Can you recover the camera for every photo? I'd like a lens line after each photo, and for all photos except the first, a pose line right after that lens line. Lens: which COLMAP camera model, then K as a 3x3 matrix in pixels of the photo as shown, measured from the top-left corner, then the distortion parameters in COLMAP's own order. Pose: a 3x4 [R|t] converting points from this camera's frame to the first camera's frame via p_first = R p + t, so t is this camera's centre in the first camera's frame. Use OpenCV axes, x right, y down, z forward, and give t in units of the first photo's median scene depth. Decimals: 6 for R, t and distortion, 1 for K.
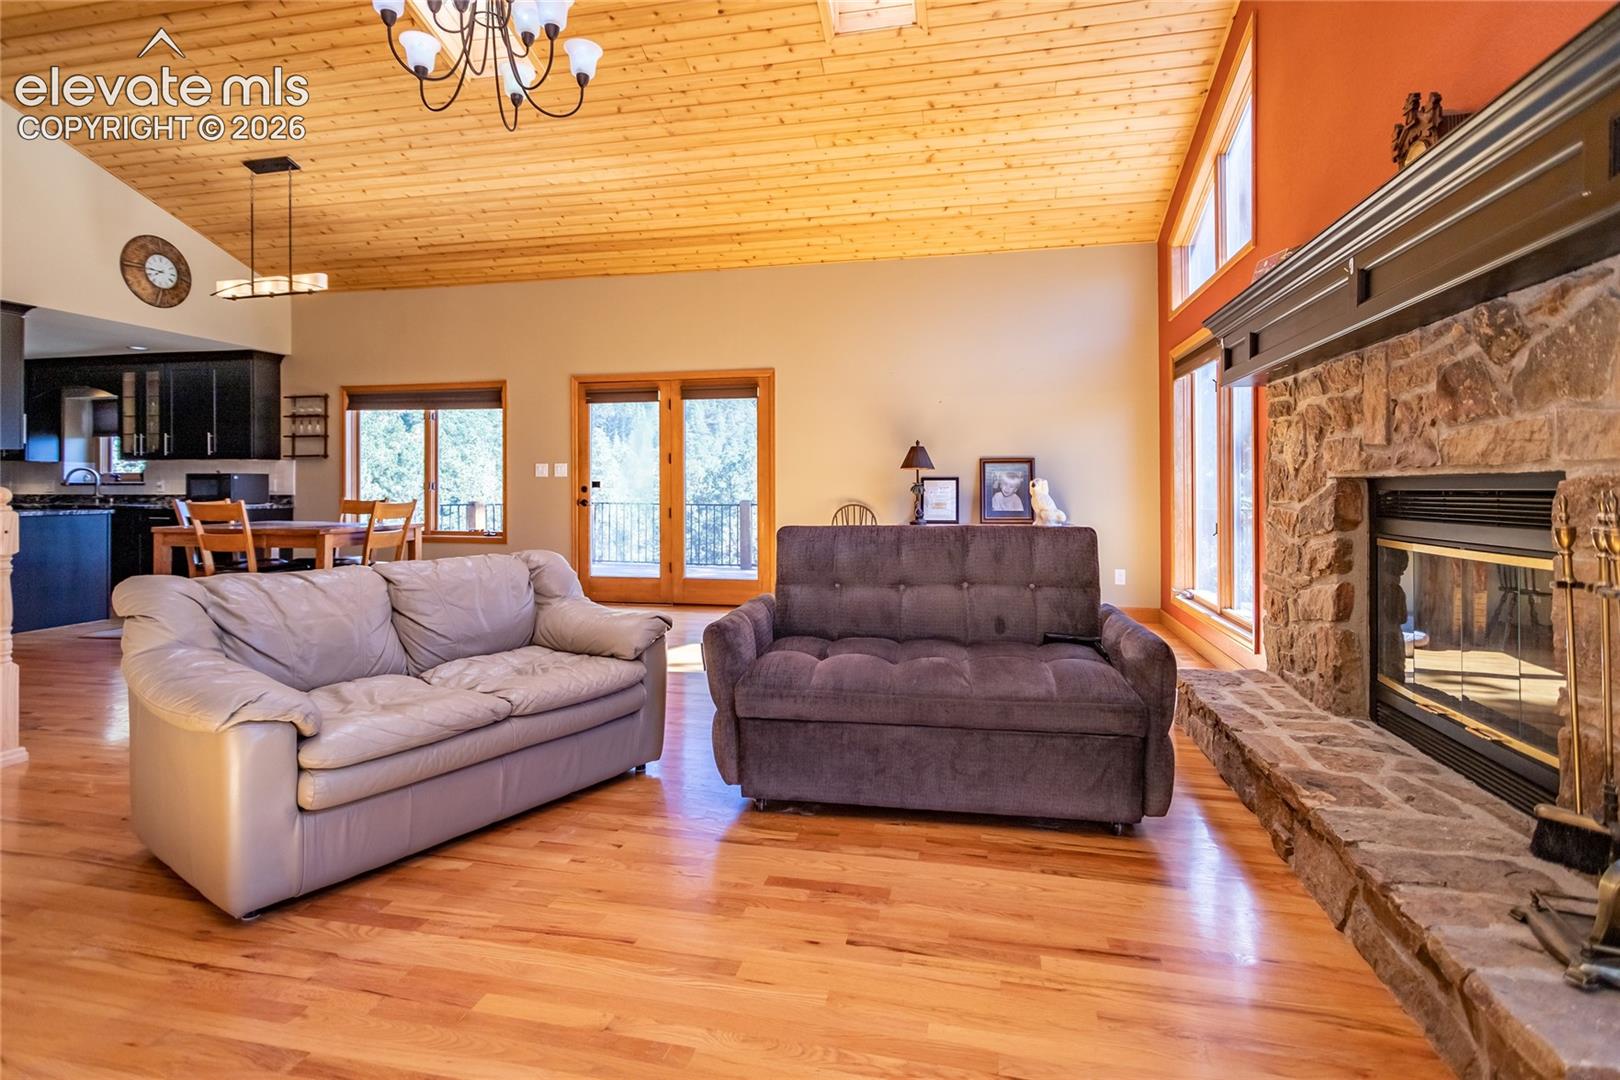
lens RADIAL K [[780.1, 0, 776.8], [0, 780.1, 492.7], [0, 0, 1]] dist [0.002897, 0.002235]
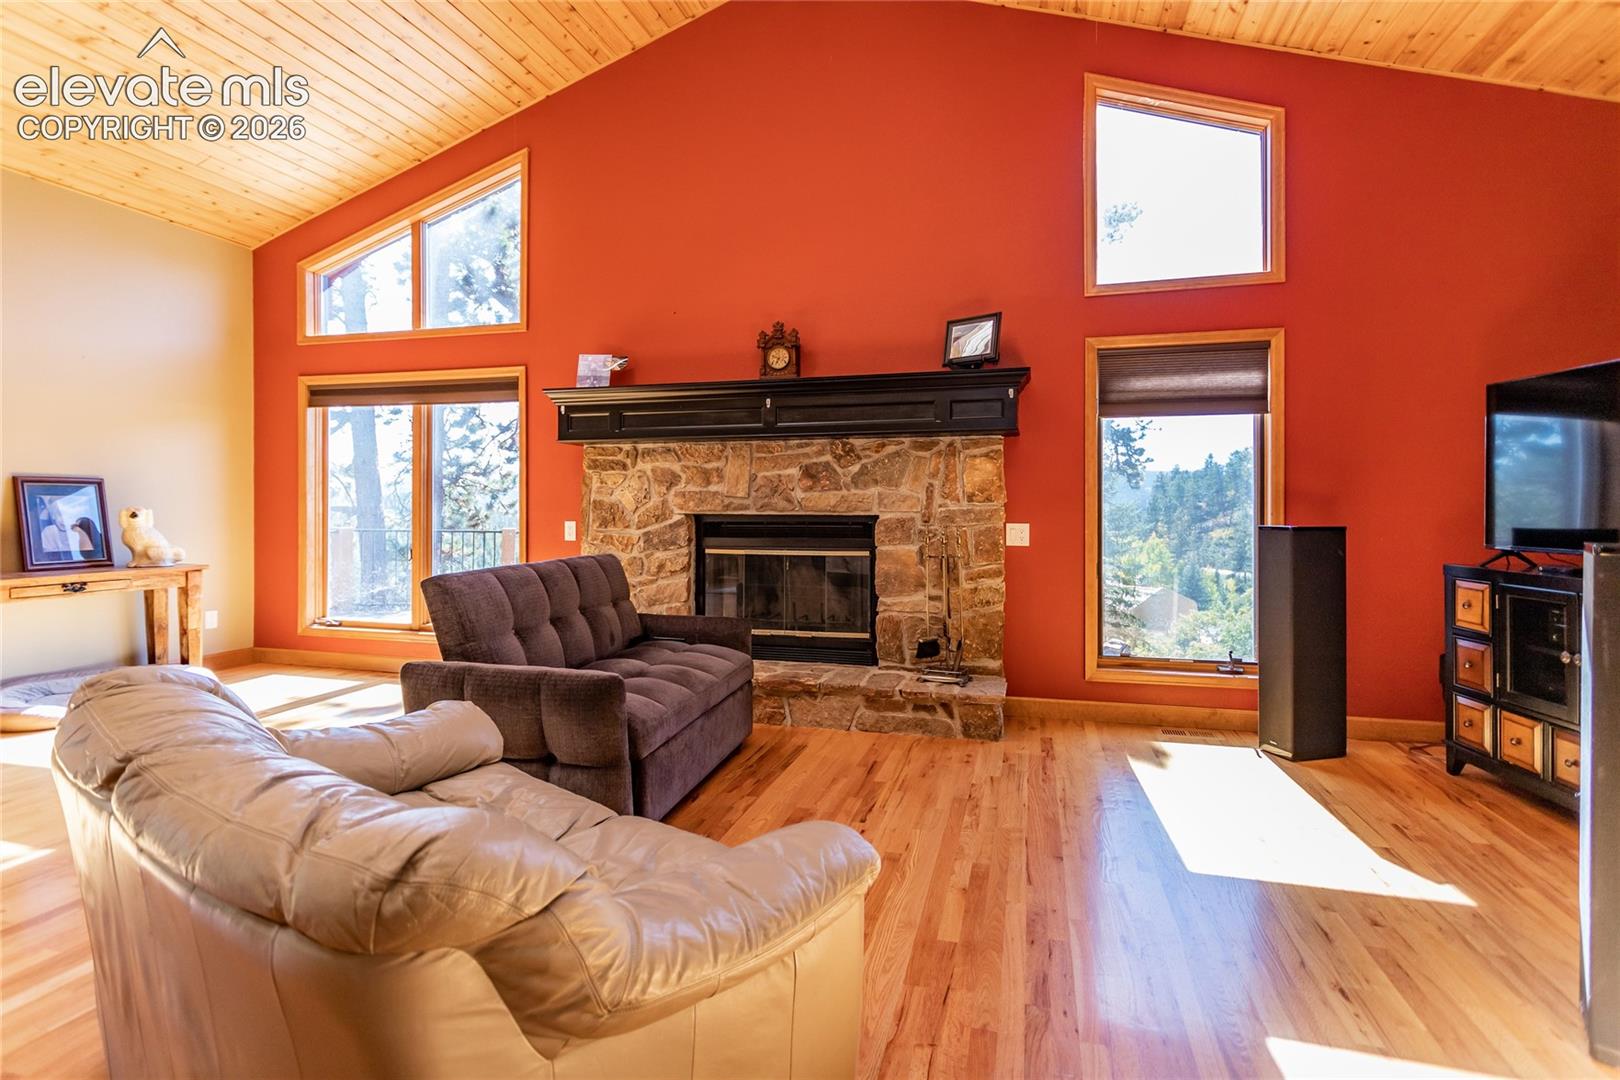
lens RADIAL K [[780.1, 0, 841.4], [0, 780.1, 511.7], [0, 0, 1]] dist [0.002897, 0.002235]
pose [[0.021768, 0.001270, 0.999762, -1.373908], [0.003905, 0.999991, -0.001355, -0.031412], [-0.999755, 0.003934, 0.021763, 0.955553]]
